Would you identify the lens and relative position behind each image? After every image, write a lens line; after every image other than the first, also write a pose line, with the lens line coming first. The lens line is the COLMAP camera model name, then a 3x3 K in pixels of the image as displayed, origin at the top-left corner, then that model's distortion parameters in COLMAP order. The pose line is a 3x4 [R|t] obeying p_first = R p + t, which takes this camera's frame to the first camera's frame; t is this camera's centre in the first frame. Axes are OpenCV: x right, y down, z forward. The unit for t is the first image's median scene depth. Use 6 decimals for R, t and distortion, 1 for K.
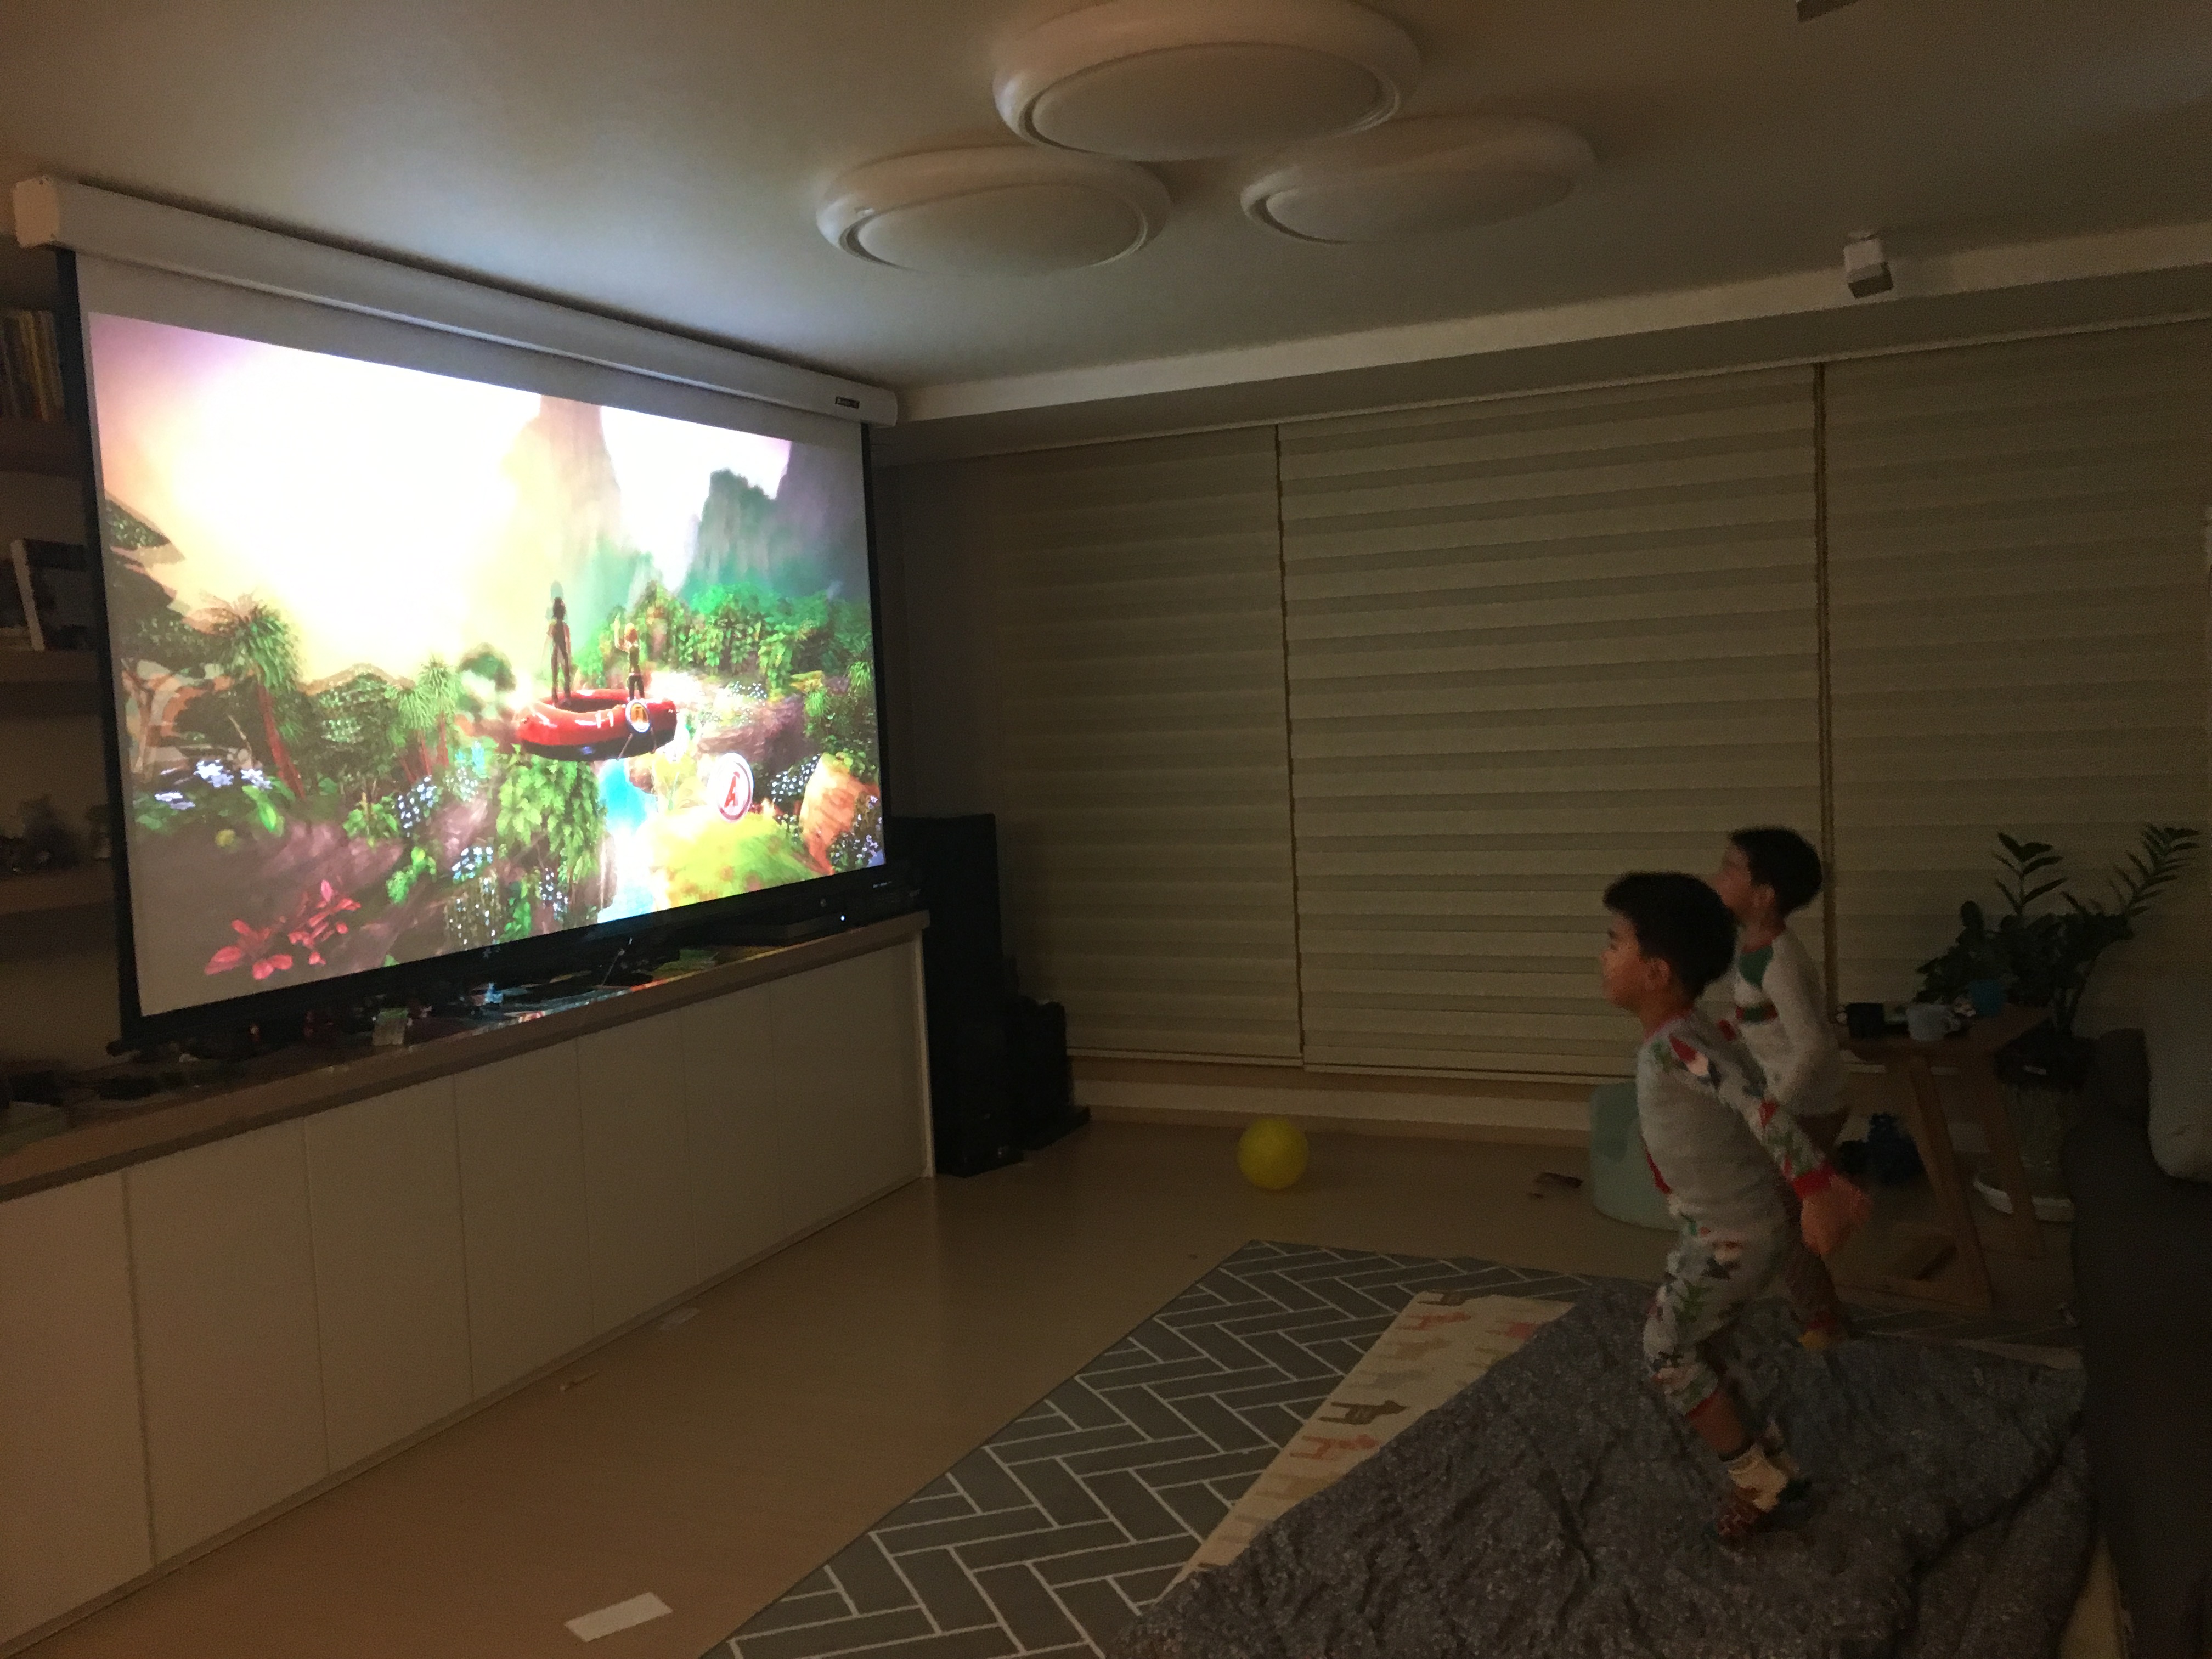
lens RADIAL K [[1872.4, 0, 1099.8], [0, 1872.4, 822.1], [0, 0, 1]] dist [0.019162, -0.013509]
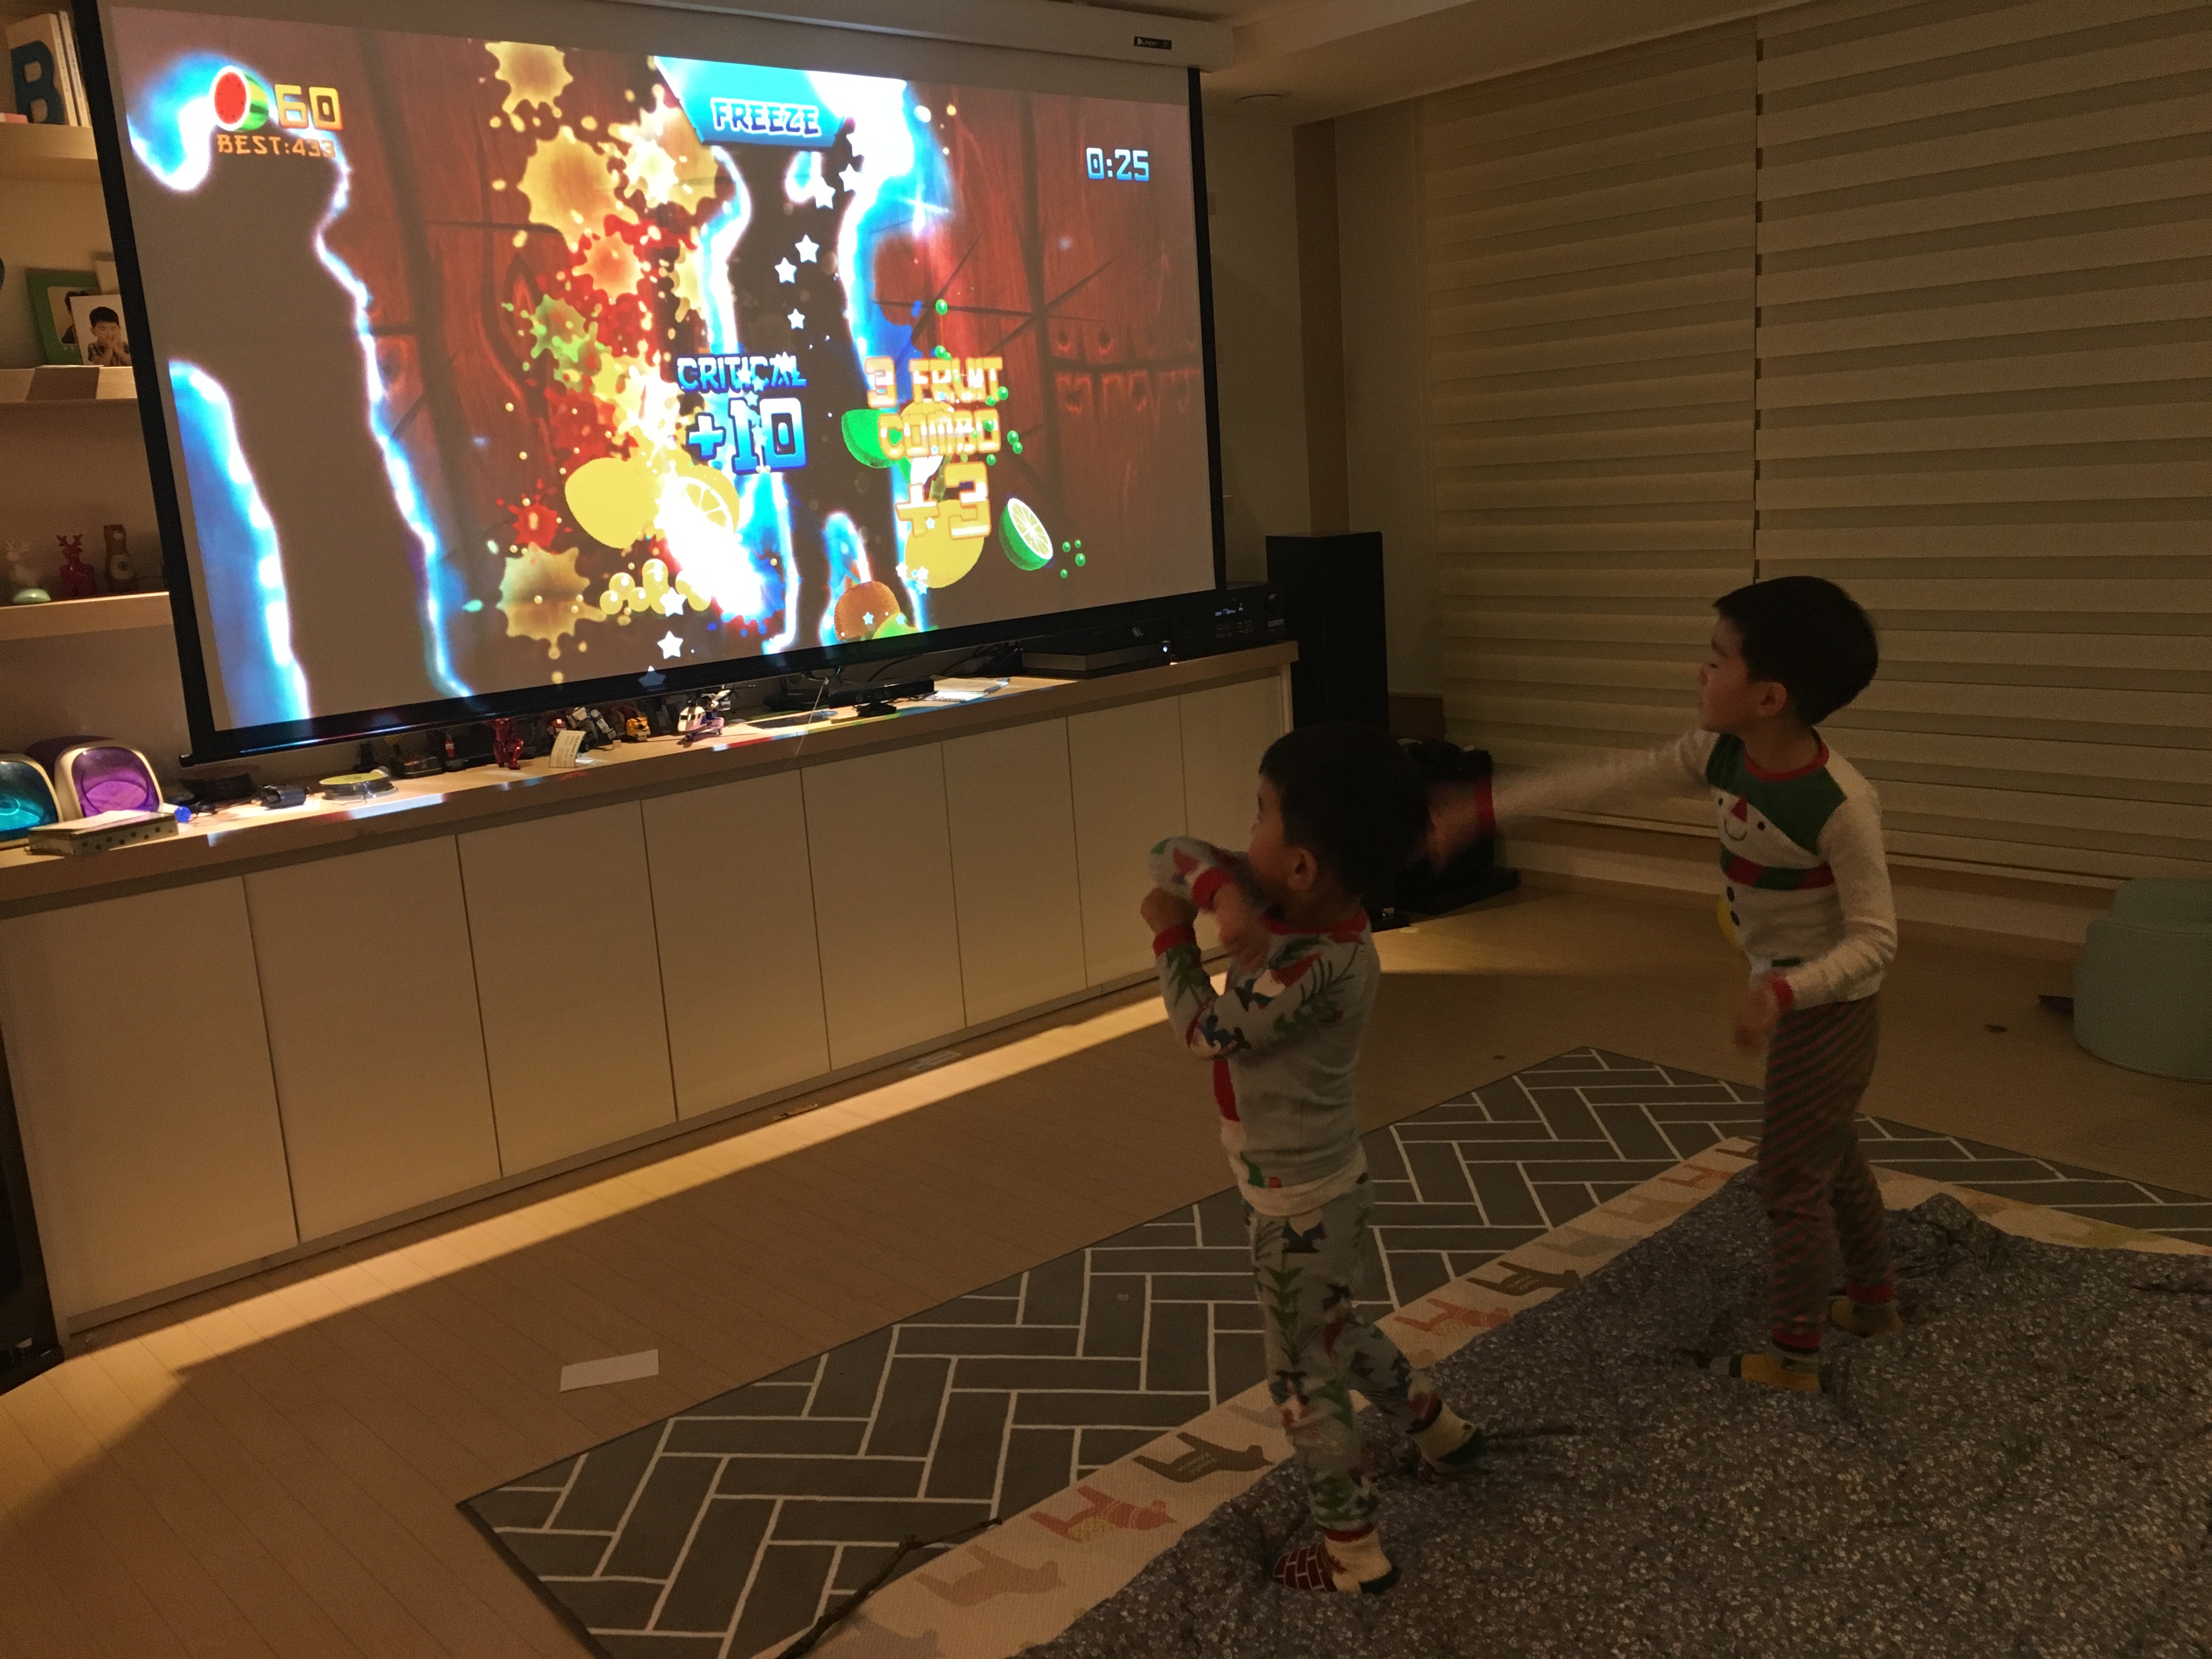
lens RADIAL K [[1872.4, 0, 1109.9], [0, 1872.4, 841.1], [0, 0, 1]] dist [0.019162, -0.013509]
pose [[0.913685, 0.068418, -0.400623, 0.262052], [-0.003353, 0.986964, 0.160907, -0.002958], [0.406409, -0.145675, 0.902003, 0.201740]]
